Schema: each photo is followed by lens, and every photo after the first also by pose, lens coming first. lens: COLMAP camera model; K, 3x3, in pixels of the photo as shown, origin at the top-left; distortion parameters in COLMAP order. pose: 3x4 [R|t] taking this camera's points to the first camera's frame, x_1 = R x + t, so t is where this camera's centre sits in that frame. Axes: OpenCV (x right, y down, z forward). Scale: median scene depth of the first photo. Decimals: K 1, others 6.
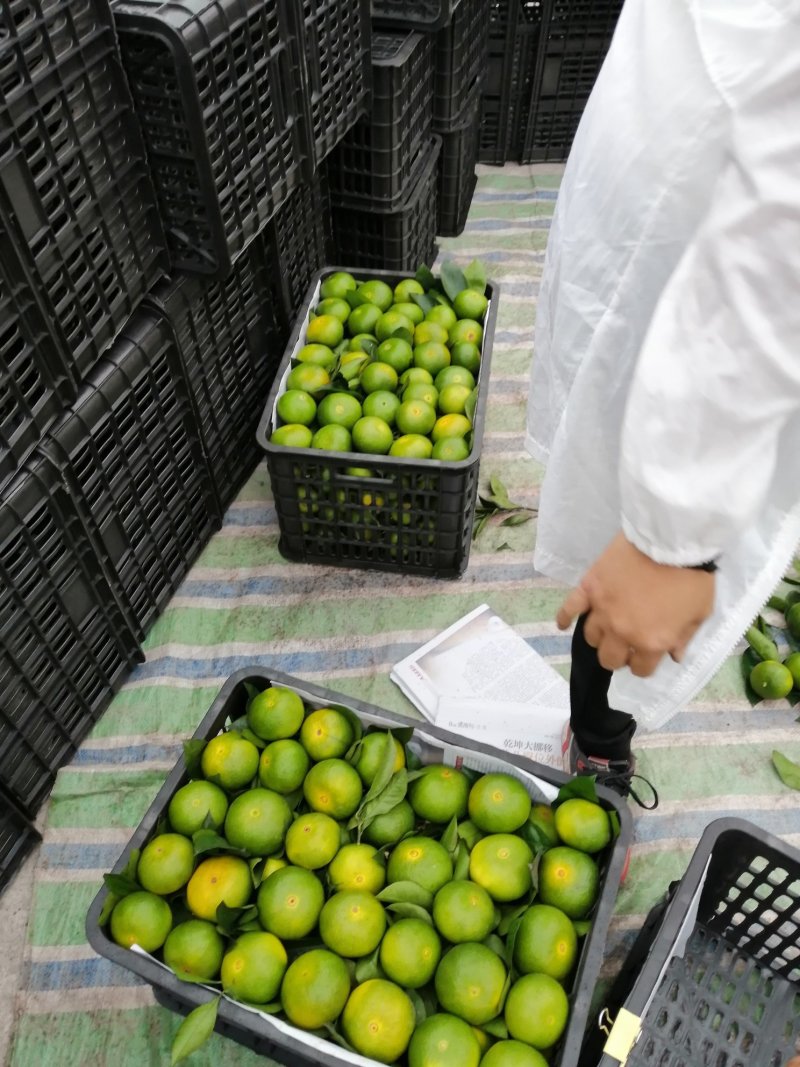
lens RADIAL K [[863.2, 0, 400.0], [0, 863.2, 533.5], [0, 0, 1]] dist [-0.009886, 0.007706]
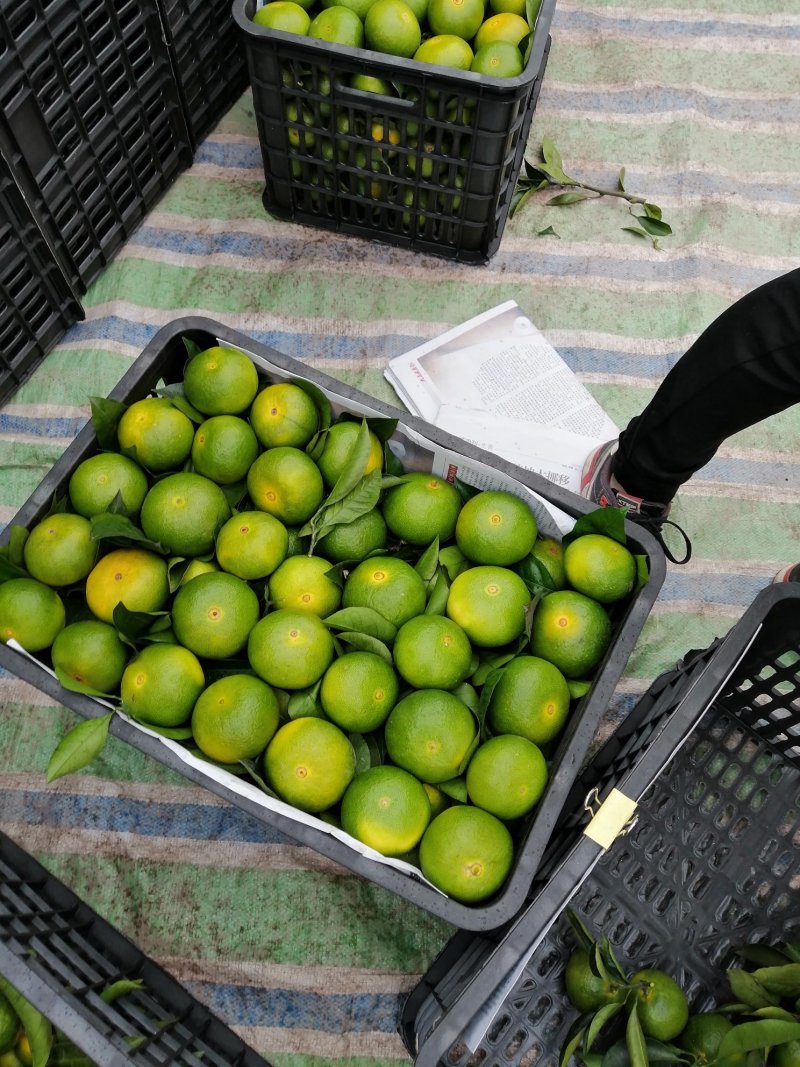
lens RADIAL K [[706.7, 0, 400.0], [0, 706.7, 533.5], [0, 0, 1]] dist [0.004850, -0.042853]
pose [[0.992695, 0.118425, -0.023080, 0.042282], [-0.108157, 0.958227, 0.264771, 0.151625], [0.053472, -0.260340, 0.964035, 0.366542]]
